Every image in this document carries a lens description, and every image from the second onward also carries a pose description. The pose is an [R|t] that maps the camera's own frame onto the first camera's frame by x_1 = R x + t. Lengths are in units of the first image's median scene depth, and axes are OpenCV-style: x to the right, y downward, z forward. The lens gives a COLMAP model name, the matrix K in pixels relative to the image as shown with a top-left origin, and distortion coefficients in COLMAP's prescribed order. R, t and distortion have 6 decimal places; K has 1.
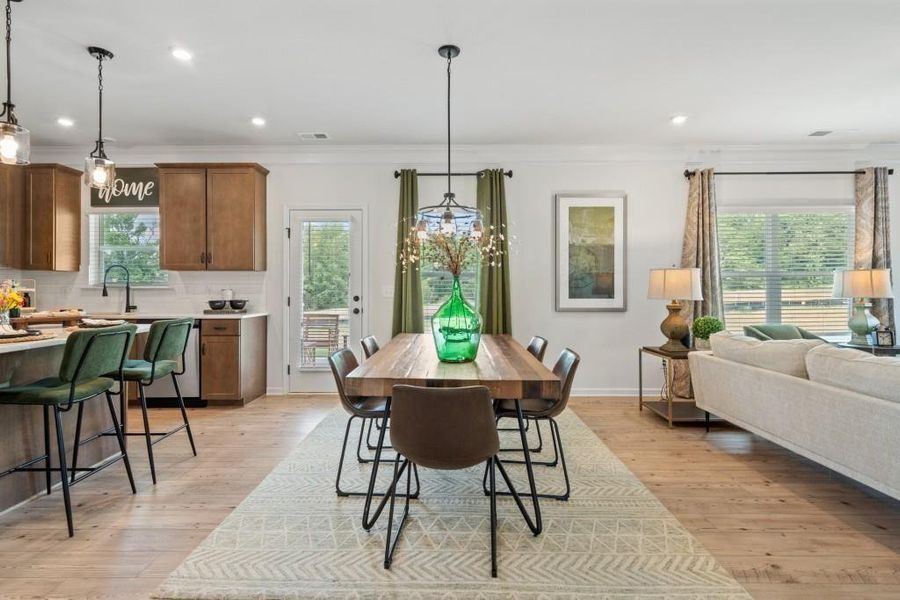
lens RADIAL K [[436.1, 0, 442.4], [0, 436.1, 281.1], [0, 0, 1]] dist [-0.000359, 0.000459]
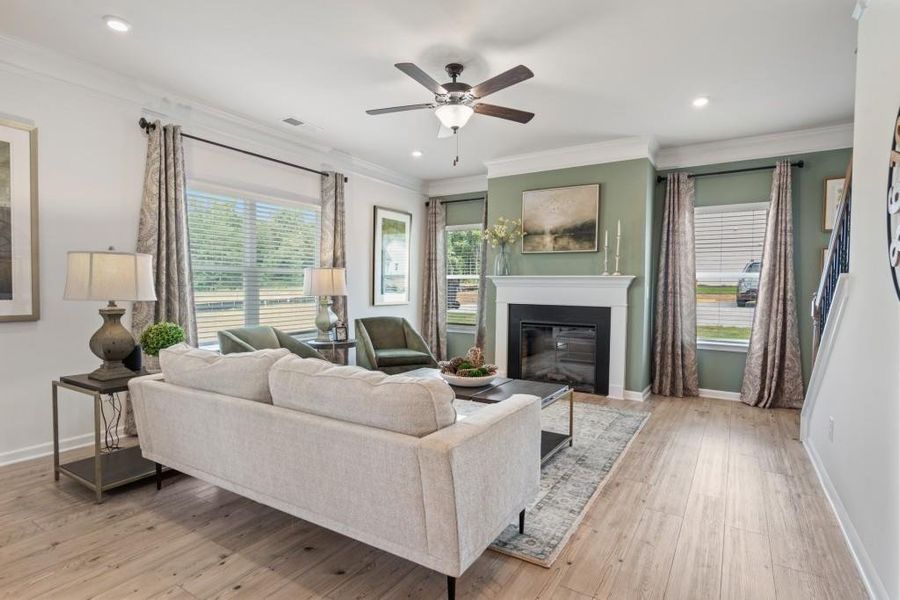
lens RADIAL K [[461.2, 0, 447.9], [0, 461.2, 316.2], [0, 0, 1]] dist [0.002181, 0.000945]
pose [[0.520642, -0.045811, 0.852545, 0.173001], [-0.021972, 0.997510, 0.067018, 0.007598], [-0.853492, -0.053624, 0.518339, 0.177797]]
